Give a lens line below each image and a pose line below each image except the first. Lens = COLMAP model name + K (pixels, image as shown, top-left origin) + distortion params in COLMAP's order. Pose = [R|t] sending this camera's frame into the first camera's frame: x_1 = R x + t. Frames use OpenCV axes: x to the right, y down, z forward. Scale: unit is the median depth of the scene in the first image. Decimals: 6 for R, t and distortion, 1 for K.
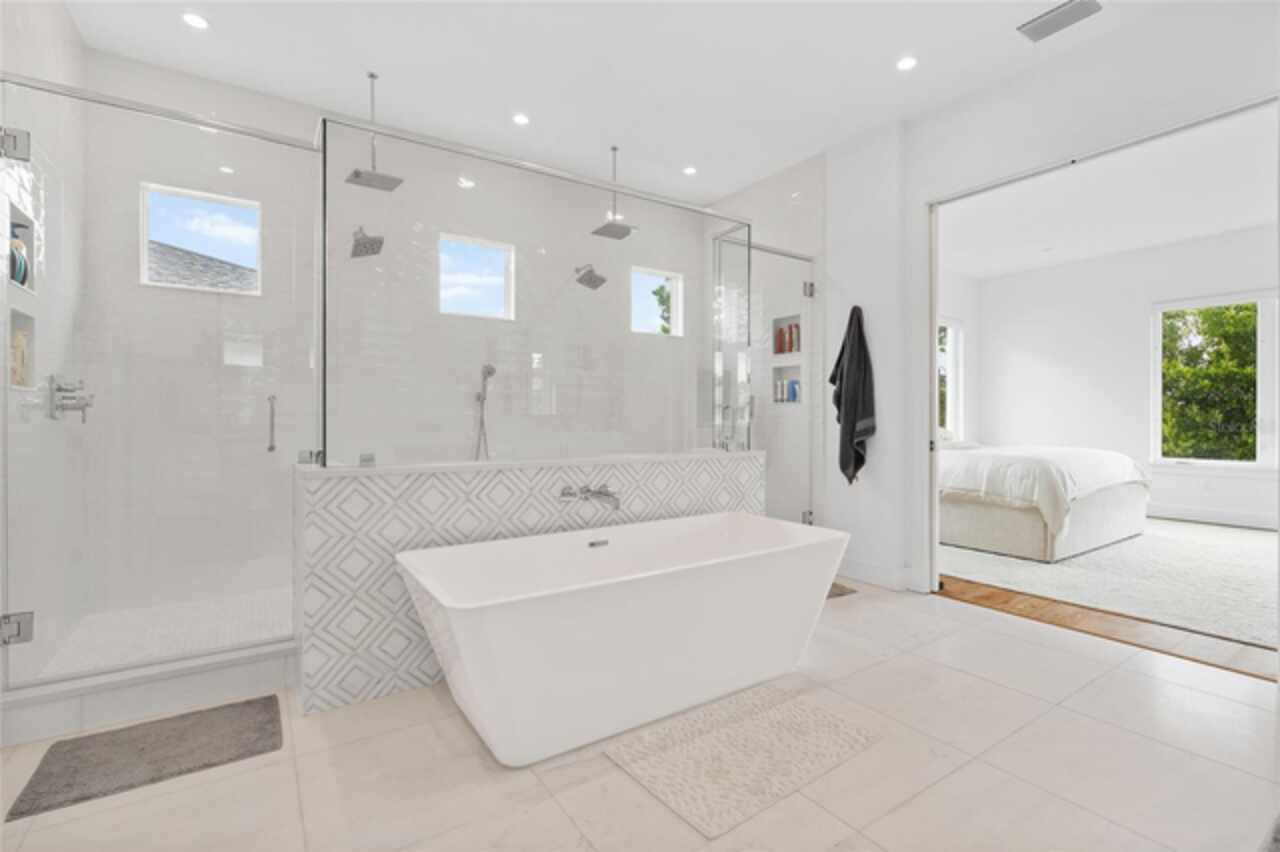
lens RADIAL K [[587.1, 0, 616.2], [0, 587.1, 418.9], [0, 0, 1]] dist [-0.001348, 0.000369]
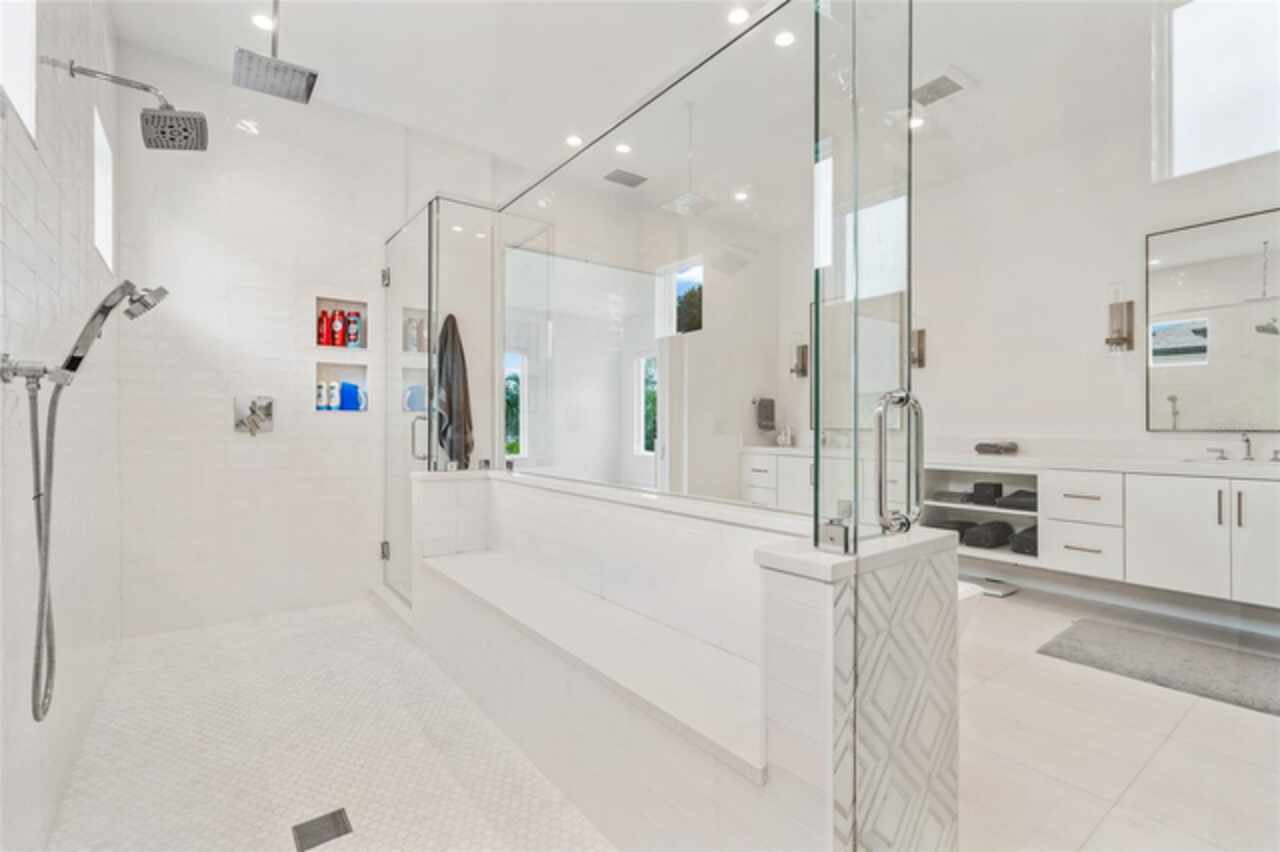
lens RADIAL K [[587.1, 0, 642.5], [0, 587.1, 419.4], [0, 0, 1]] dist [-0.001348, 0.000369]
pose [[-0.060284, 0.005107, 0.998168, -0.679785], [-0.000907, 0.999986, -0.005171, -0.018187], [-0.998181, -0.001217, -0.060278, 0.884485]]
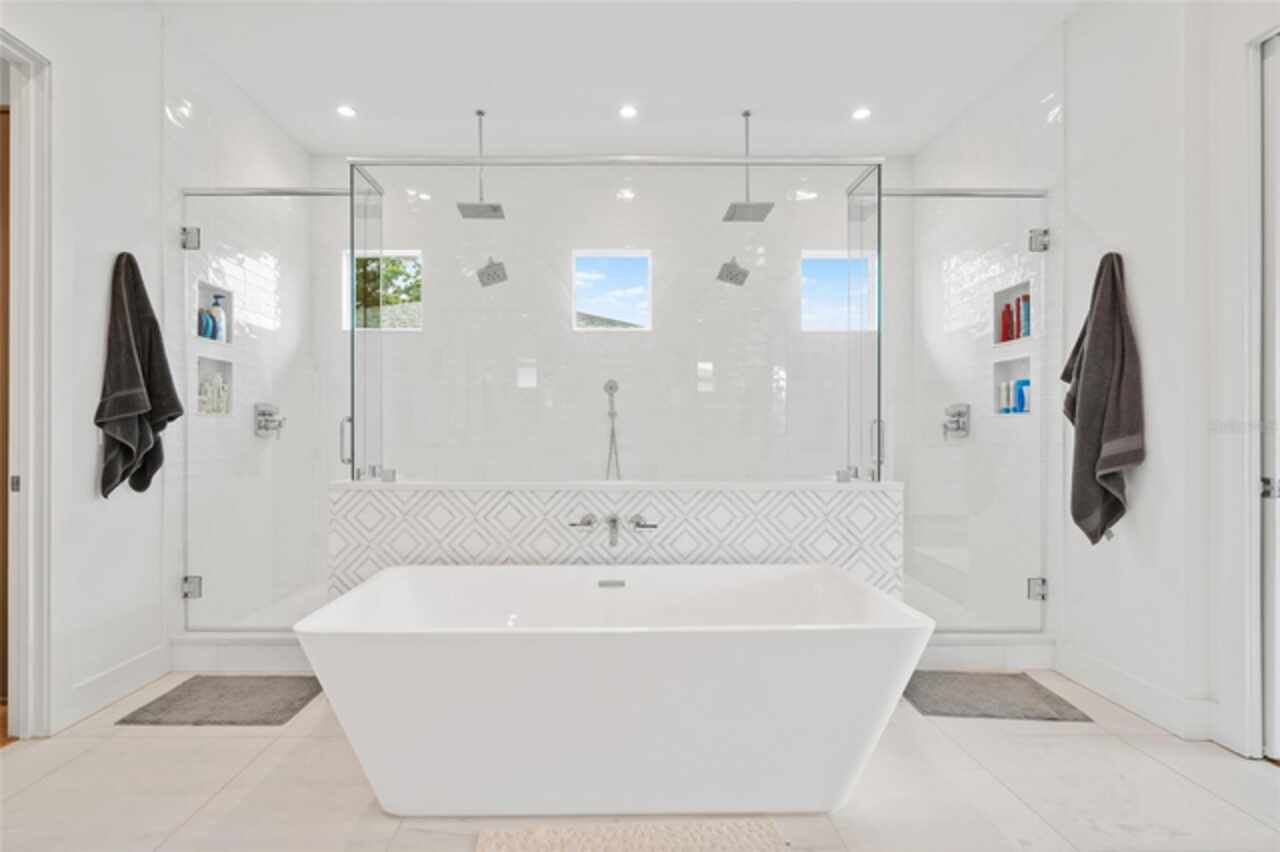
lens RADIAL K [[587.1, 0, 627.2], [0, 587.1, 436.8], [0, 0, 1]] dist [-0.001348, 0.000369]
pose [[0.838943, 0.001561, -0.544218, 0.388440], [-0.001814, 0.999998, 0.000071, -0.000117], [0.544217, 0.000927, 0.838944, 0.258264]]
